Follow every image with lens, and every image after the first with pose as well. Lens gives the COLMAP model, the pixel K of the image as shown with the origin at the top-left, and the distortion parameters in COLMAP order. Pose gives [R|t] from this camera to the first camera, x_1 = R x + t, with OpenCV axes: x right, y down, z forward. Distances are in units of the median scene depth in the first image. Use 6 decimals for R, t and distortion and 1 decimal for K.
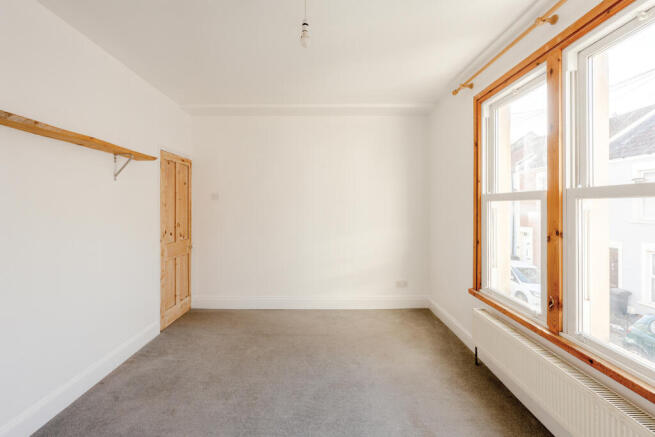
lens RADIAL K [[321.2, 0, 325.9], [0, 321.2, 206.3], [0, 0, 1]] dist [0.000103, 0.000400]
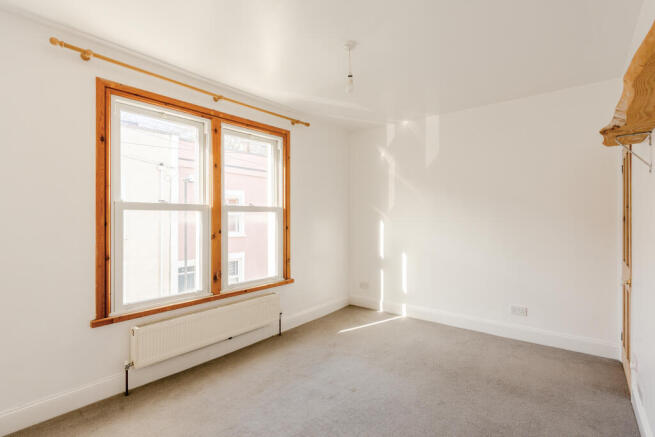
lens RADIAL K [[330.6, 0, 326.8], [0, 330.6, 219.1], [0, 0, 1]] dist [-0.000473, -0.000021]
pose [[-0.786672, -0.002753, 0.617365, -0.724384], [0.001774, 0.999976, 0.006720, 0.007441], [-0.617368, 0.006382, -0.786648, 1.913985]]
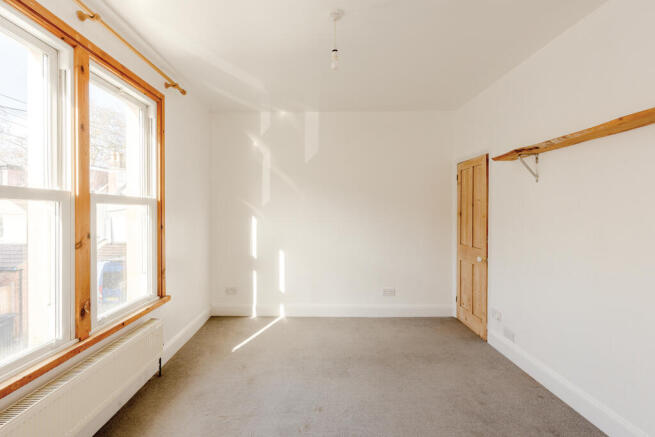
lens RADIAL K [[332.9, 0, 326.3], [0, 332.9, 216.7], [0, 0, 1]] dist [-0.000843, 0.000217]
pose [[-0.999909, 0.001852, -0.013370, -0.012261], [0.001688, 0.999923, 0.012265, 0.010379], [0.013392, 0.012242, -0.999835, 1.974382]]
